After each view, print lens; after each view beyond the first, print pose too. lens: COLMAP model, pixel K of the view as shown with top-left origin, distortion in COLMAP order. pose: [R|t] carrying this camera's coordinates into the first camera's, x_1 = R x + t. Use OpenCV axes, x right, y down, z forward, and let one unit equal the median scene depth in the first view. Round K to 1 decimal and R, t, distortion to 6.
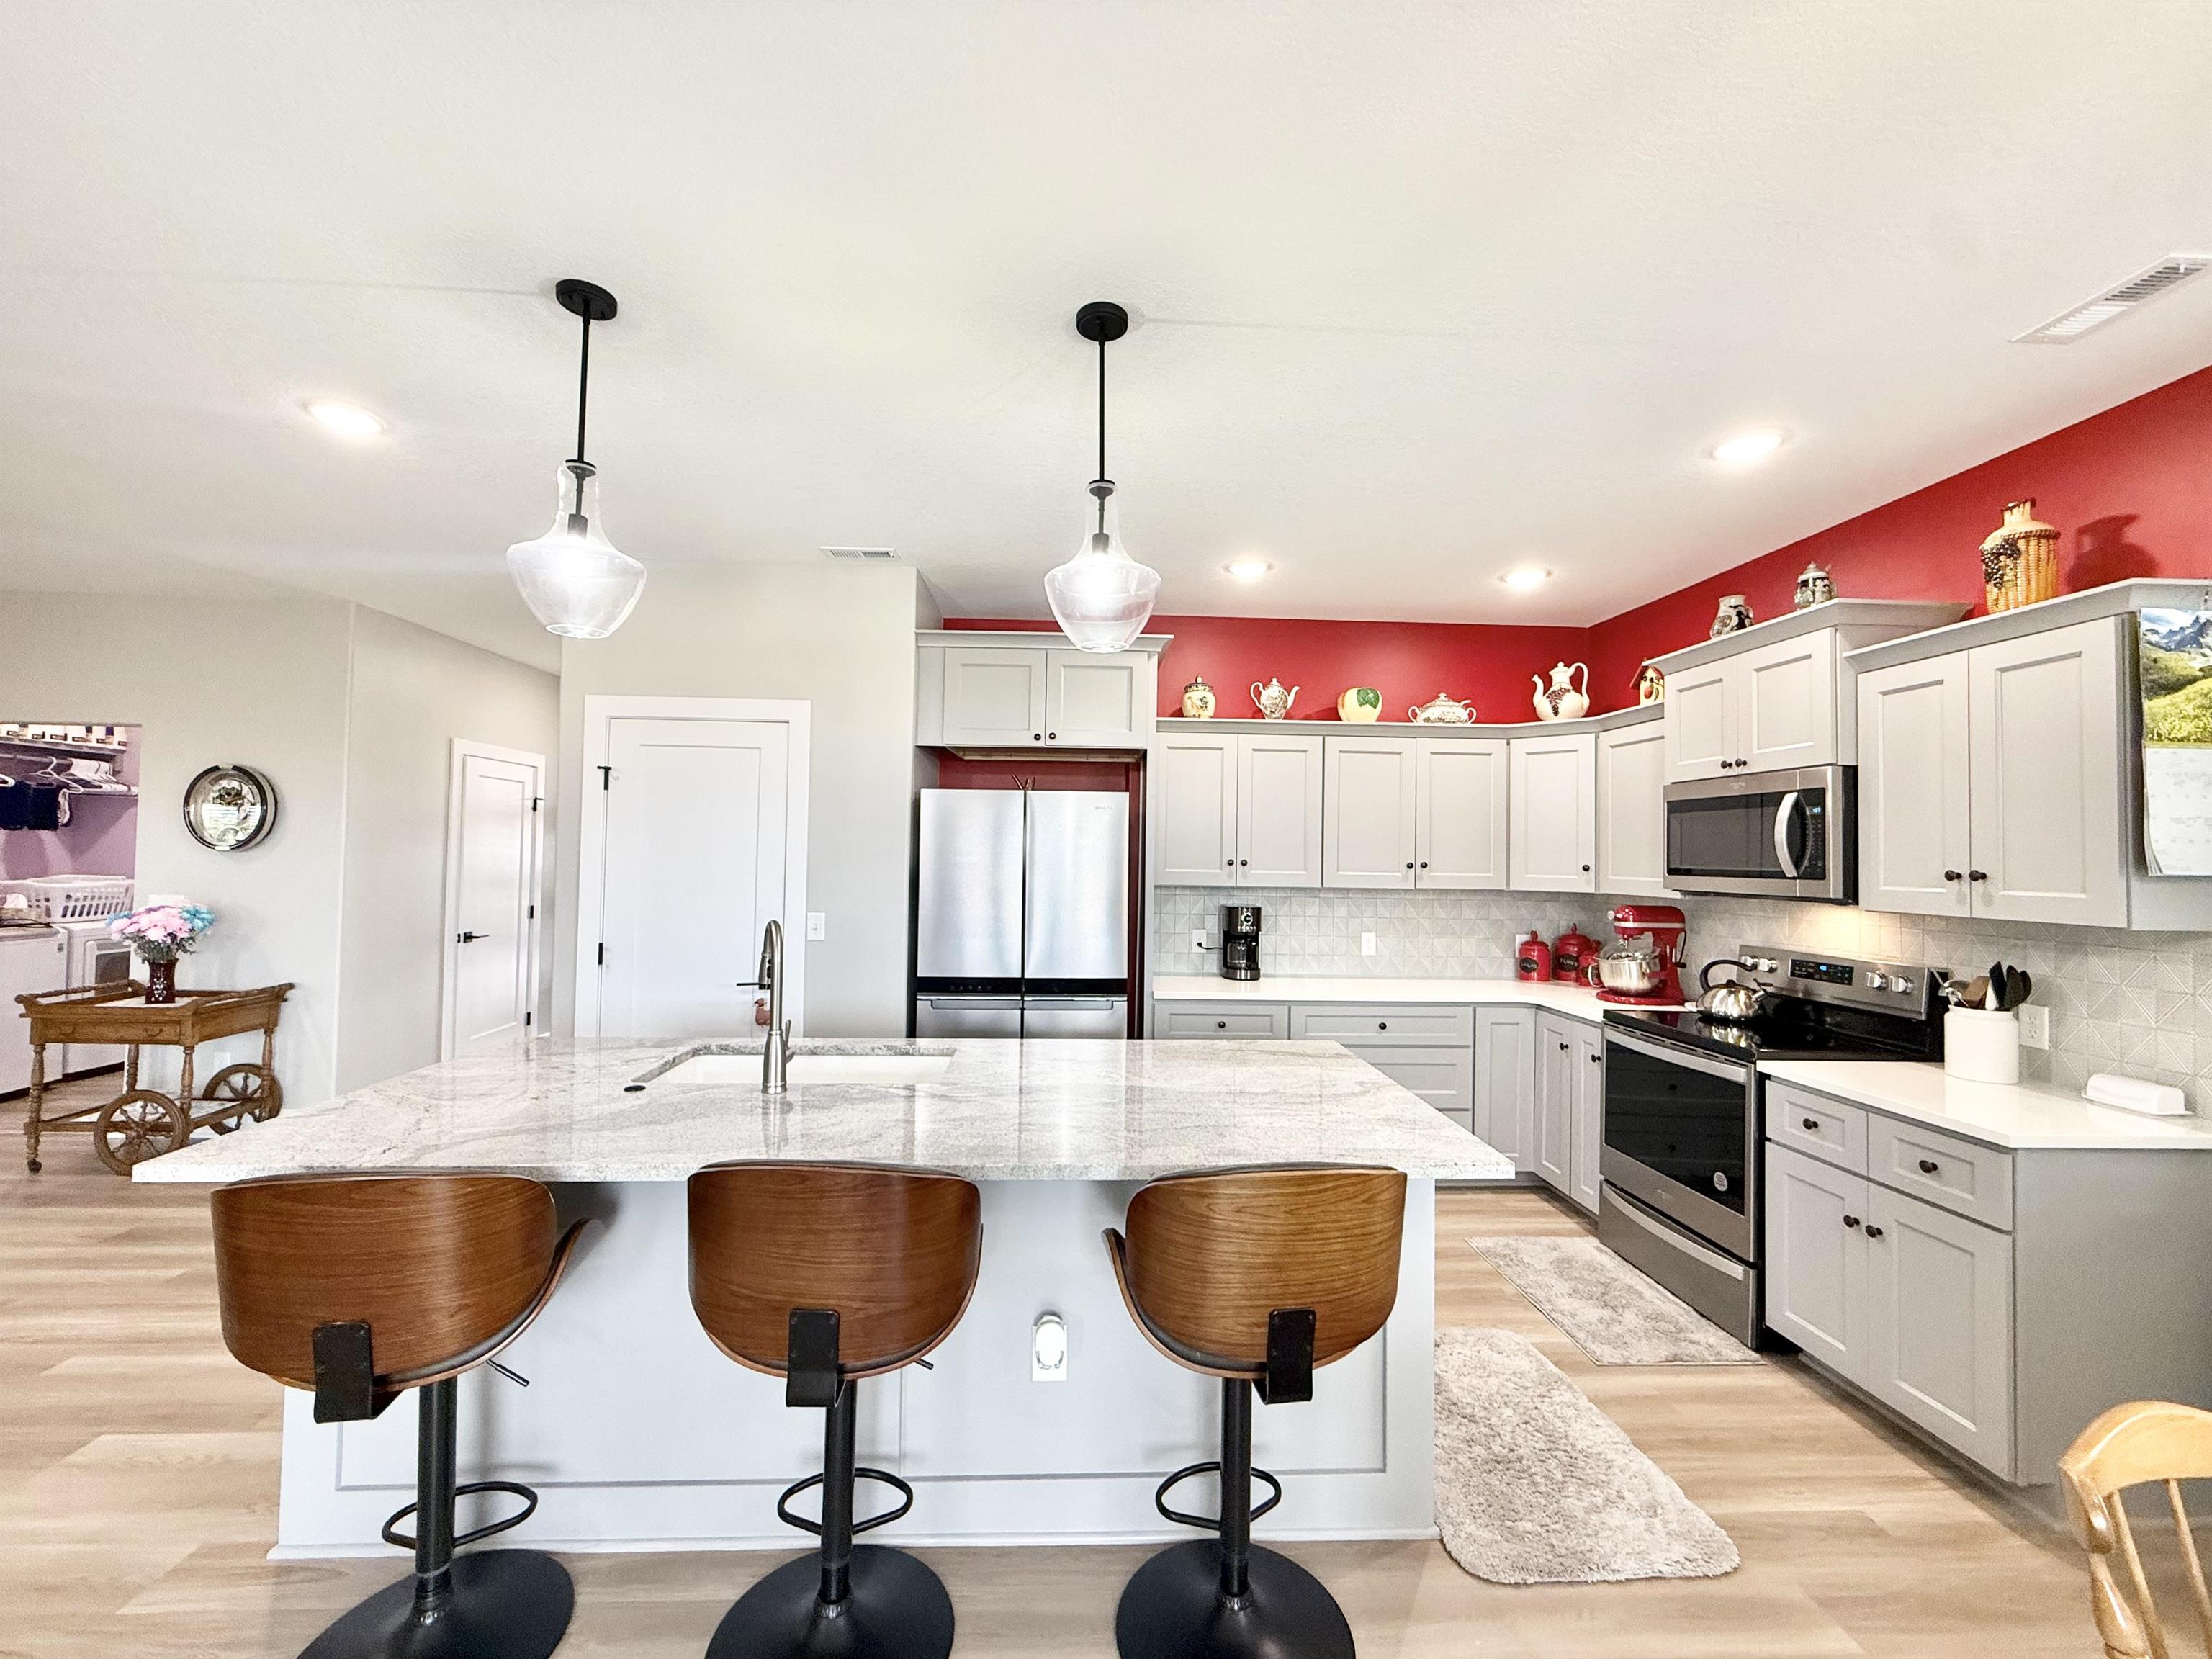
lens RADIAL K [[878.3, 0, 1099.8], [0, 878.3, 832.1], [0, 0, 1]] dist [-0.001175, 0.000093]
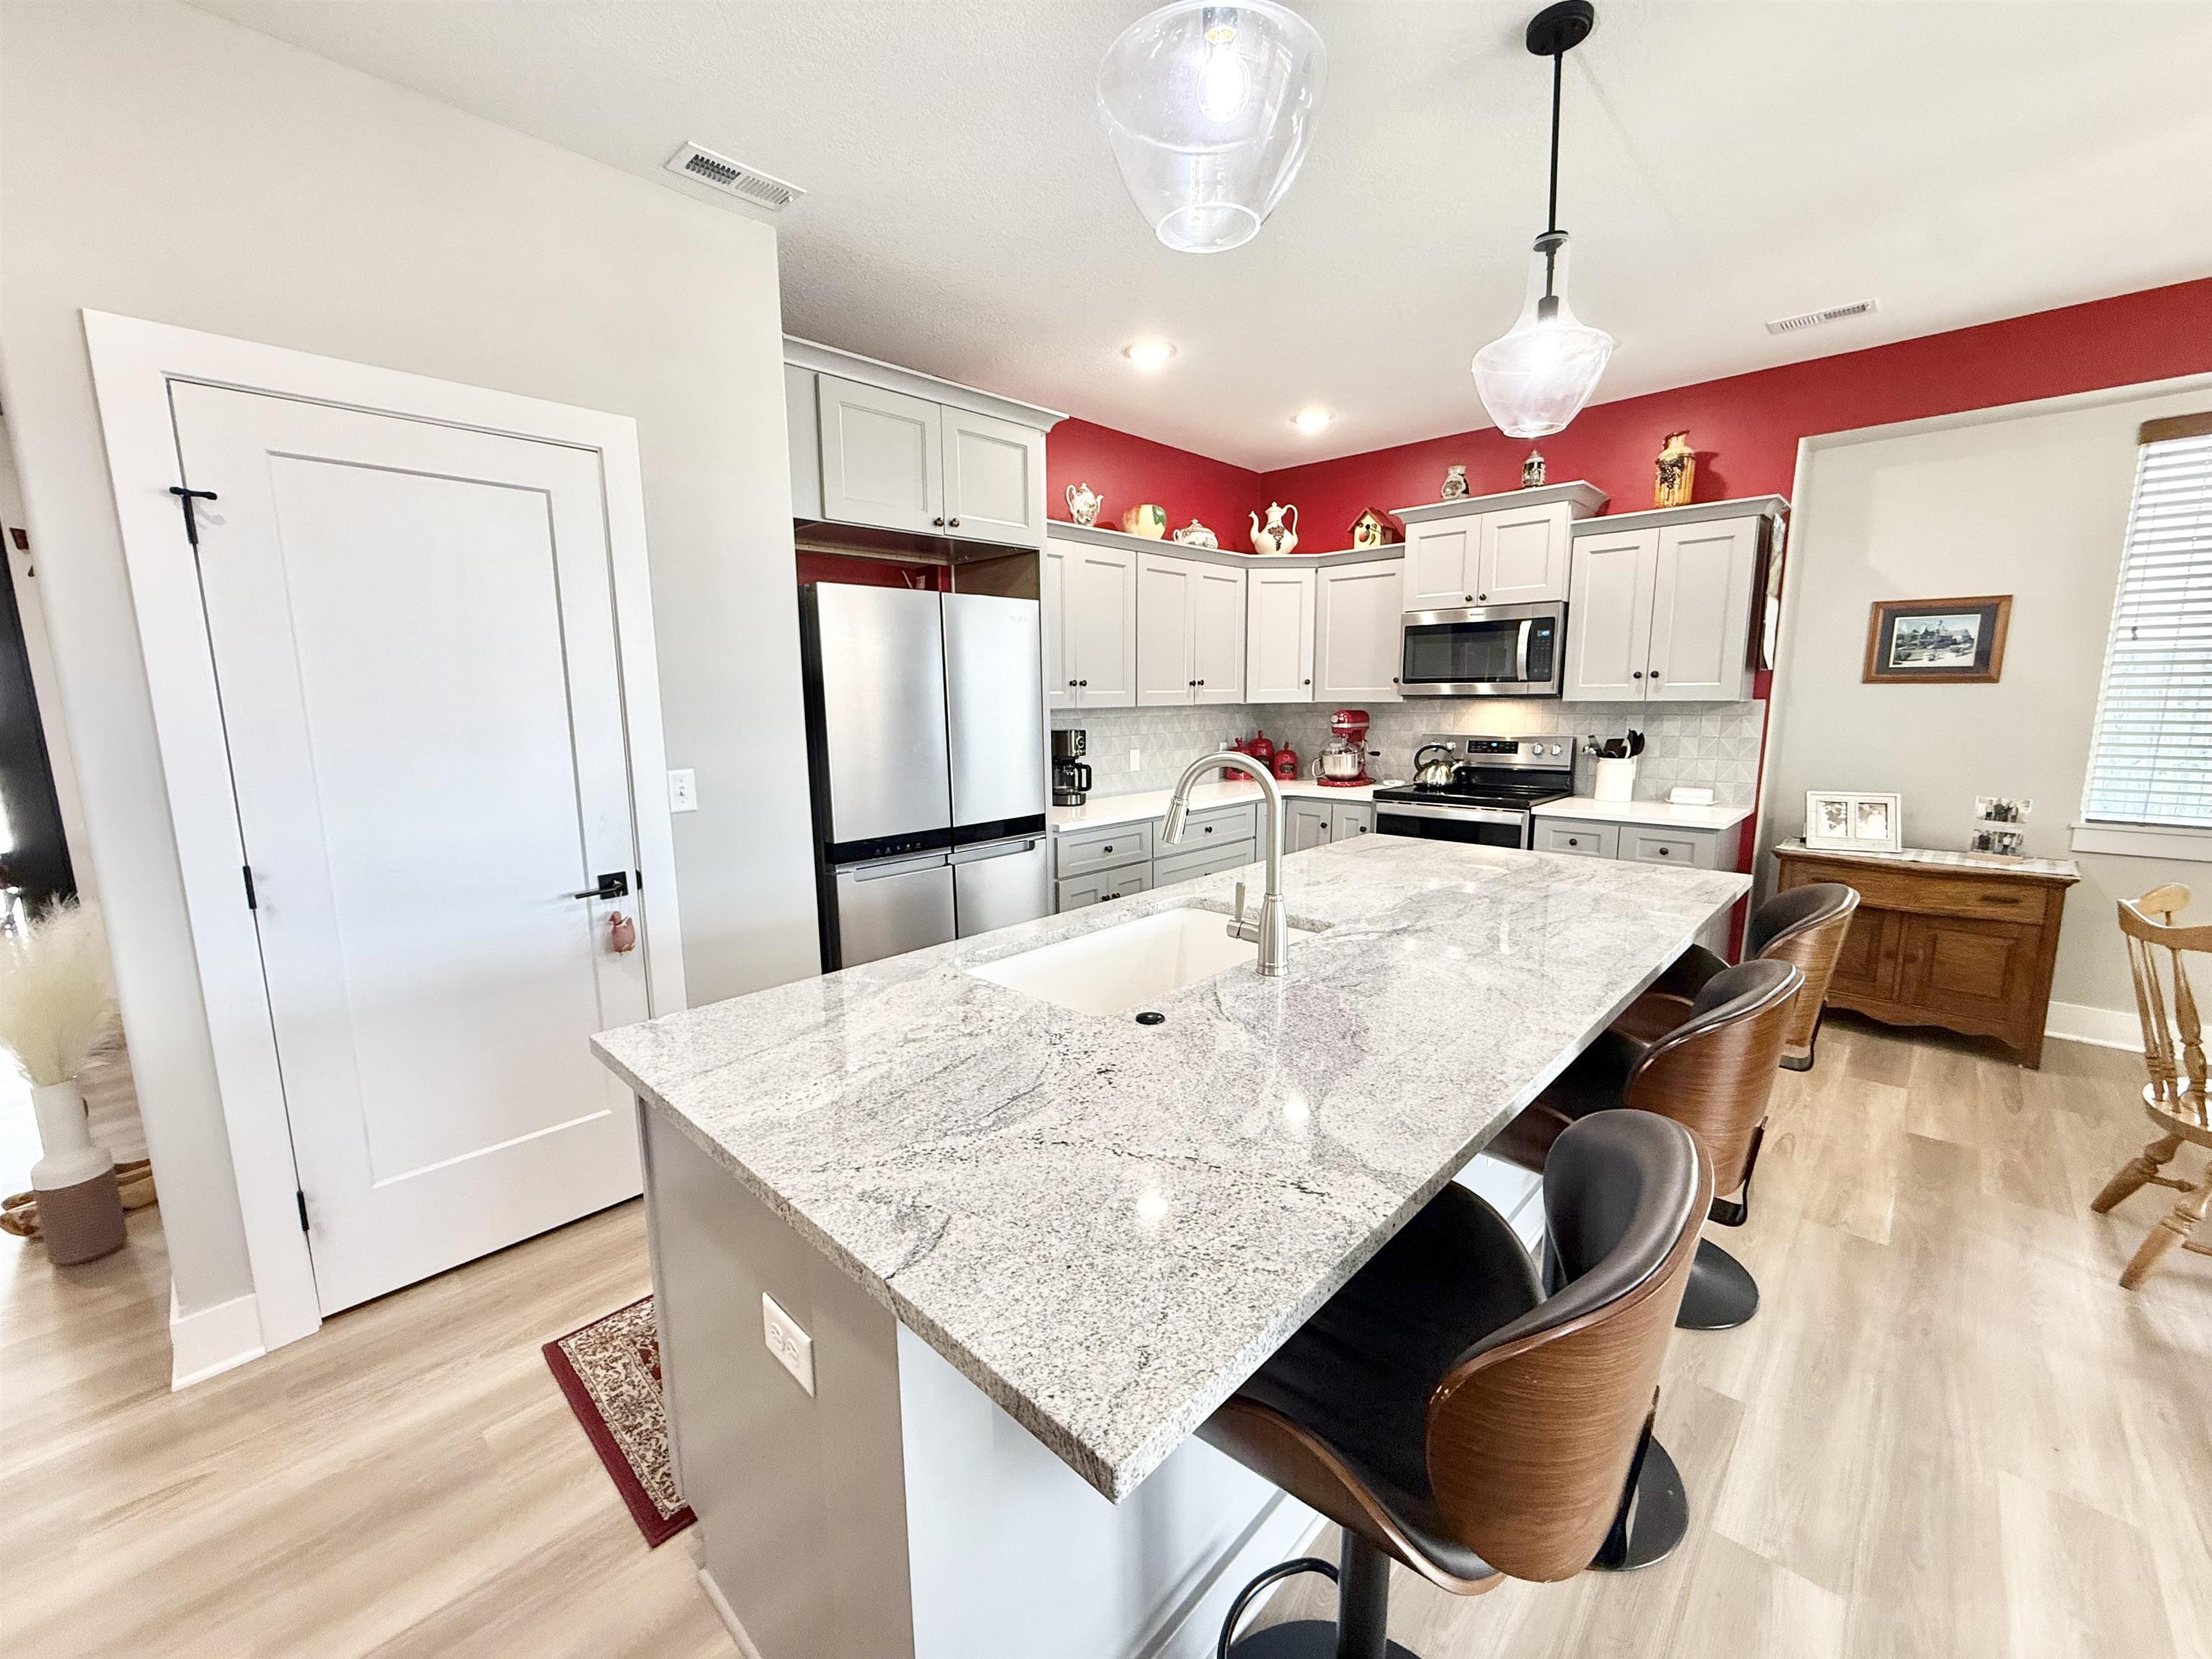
lens RADIAL K [[878.3, 0, 1100.6], [0, 878.3, 832.4], [0, 0, 1]] dist [-0.001175, 0.000093]
pose [[0.724982, -0.132415, 0.675920, -0.621640], [0.004630, 0.982261, 0.187462, 0.019653], [-0.688753, -0.132777, 0.712734, 0.362701]]
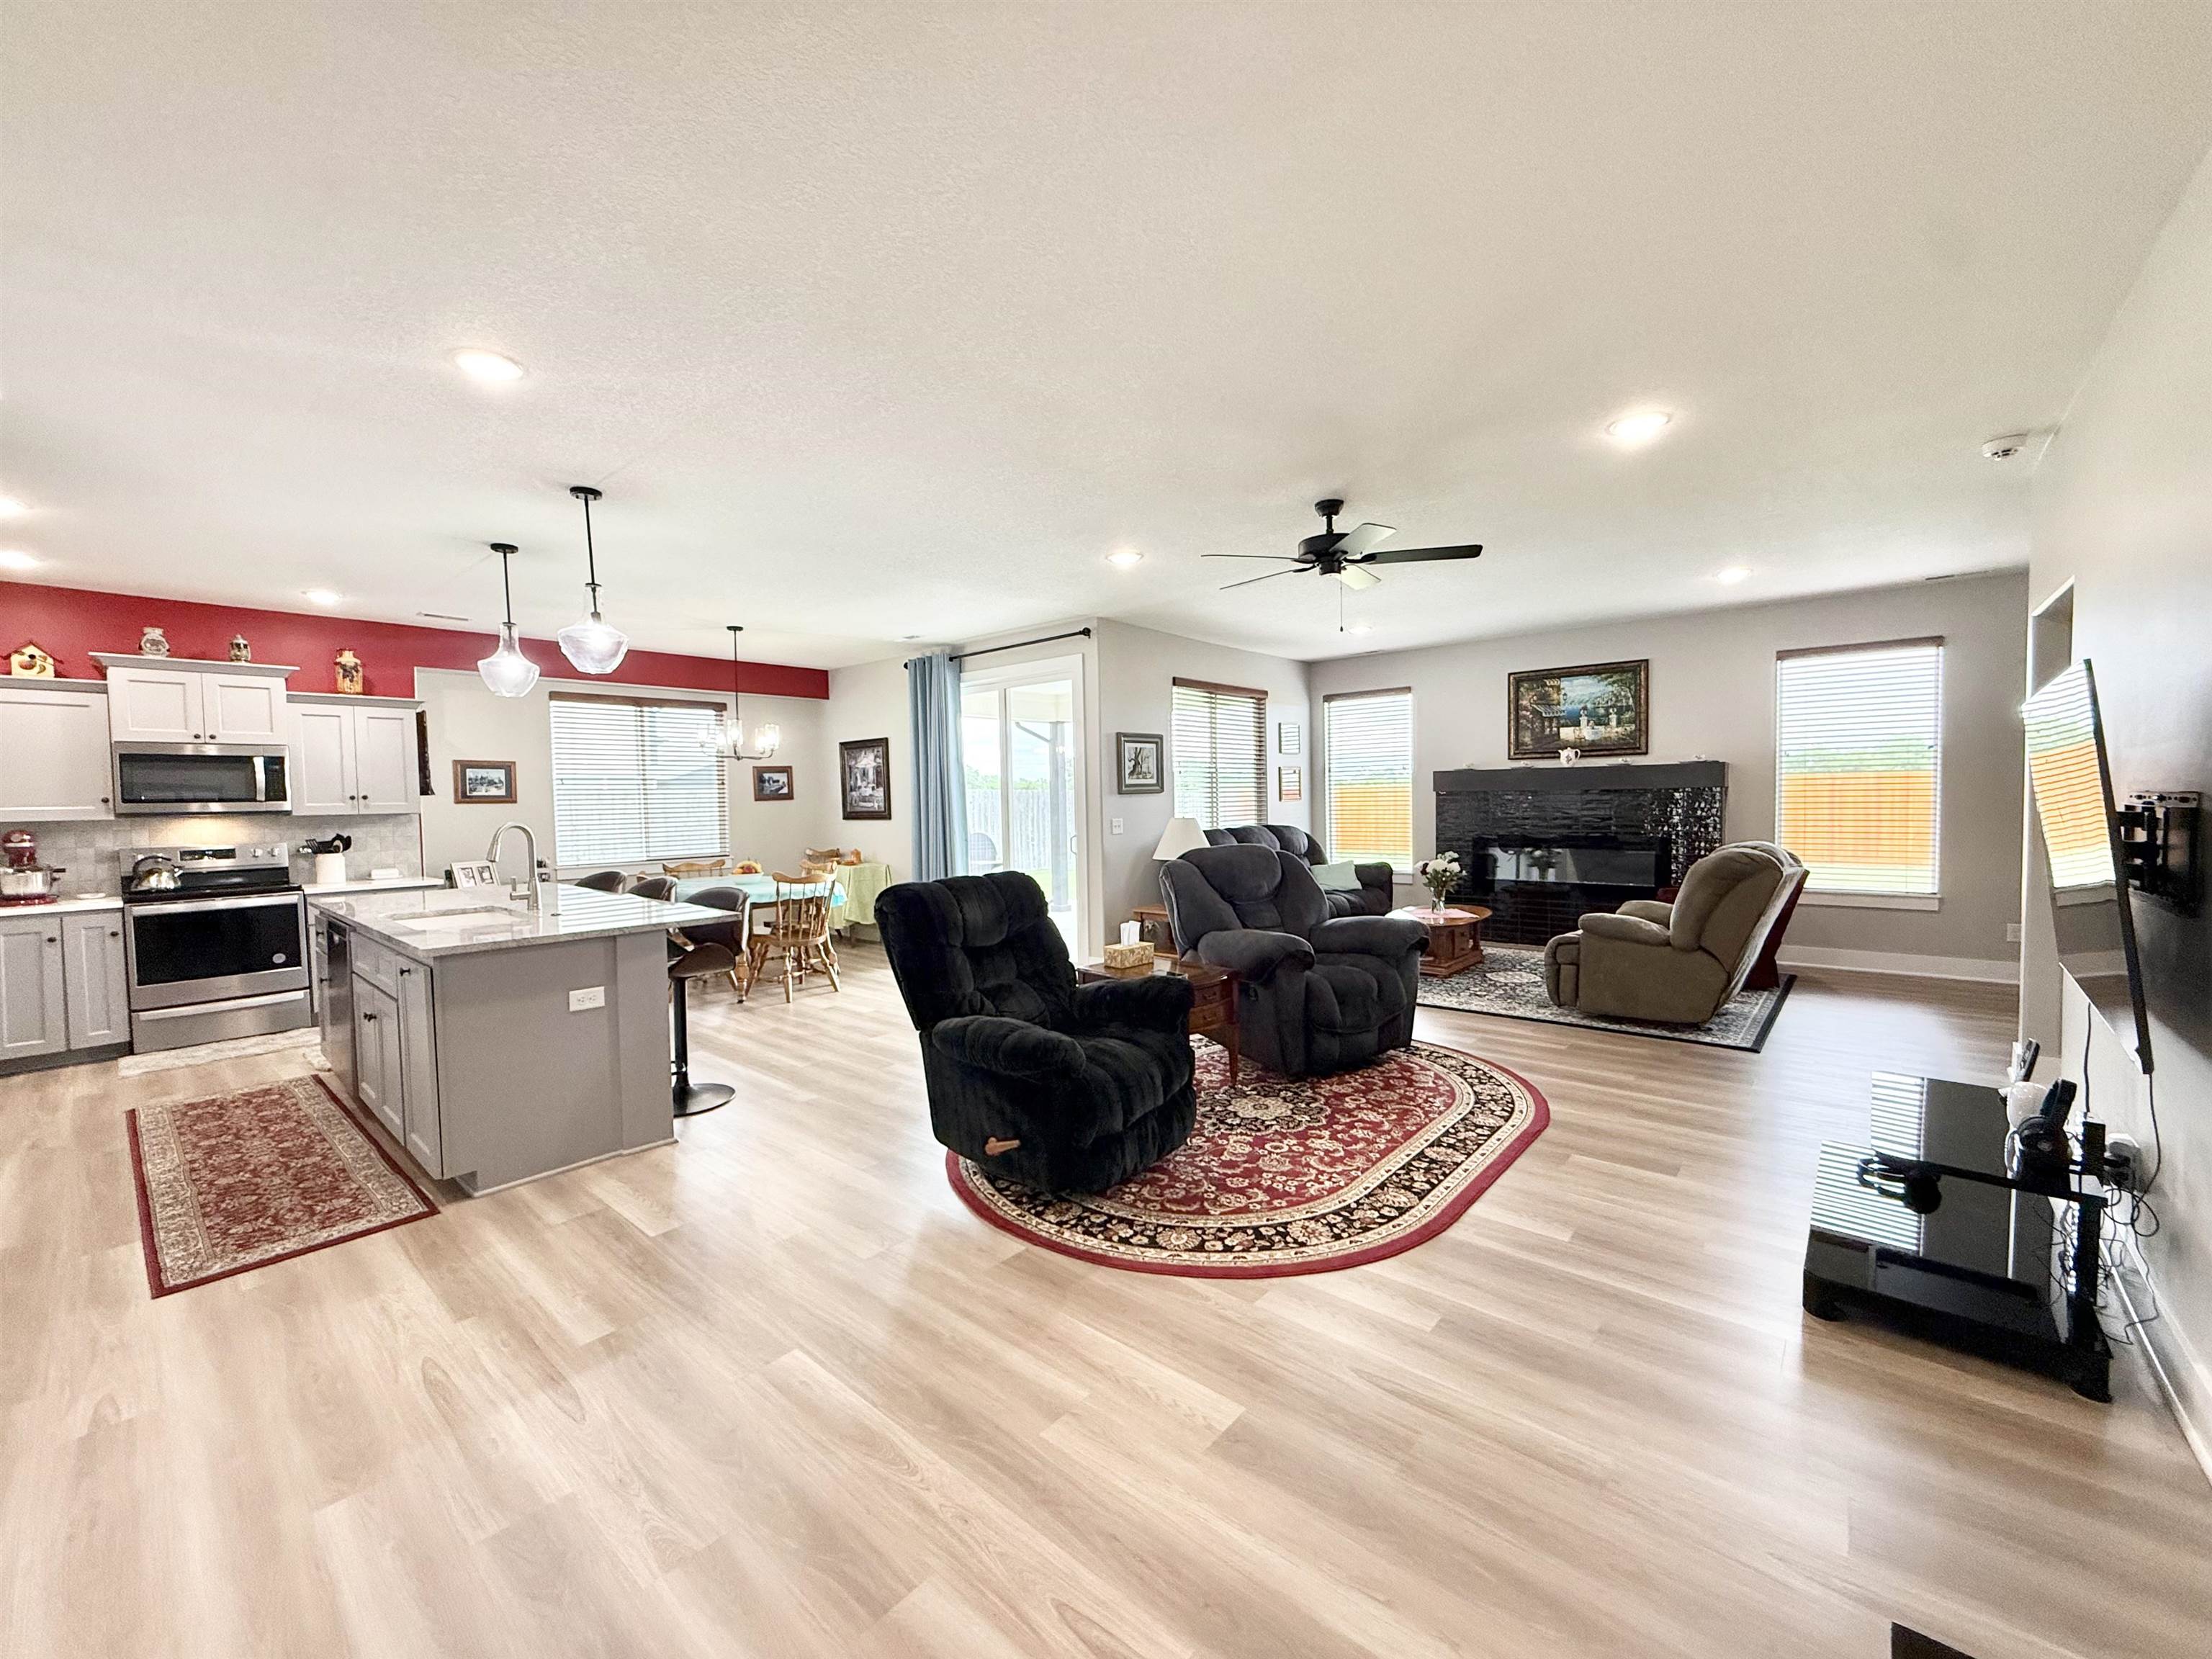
lens RADIAL K [[878.3, 0, 1100.2], [0, 878.3, 833.7], [0, 0, 1]] dist [-0.001175, 0.000093]
pose [[-0.720878, -0.031164, 0.692361, -1.637866], [-0.012052, 0.999401, 0.032436, 0.033320], [-0.692957, 0.015038, -0.720822, 0.964496]]
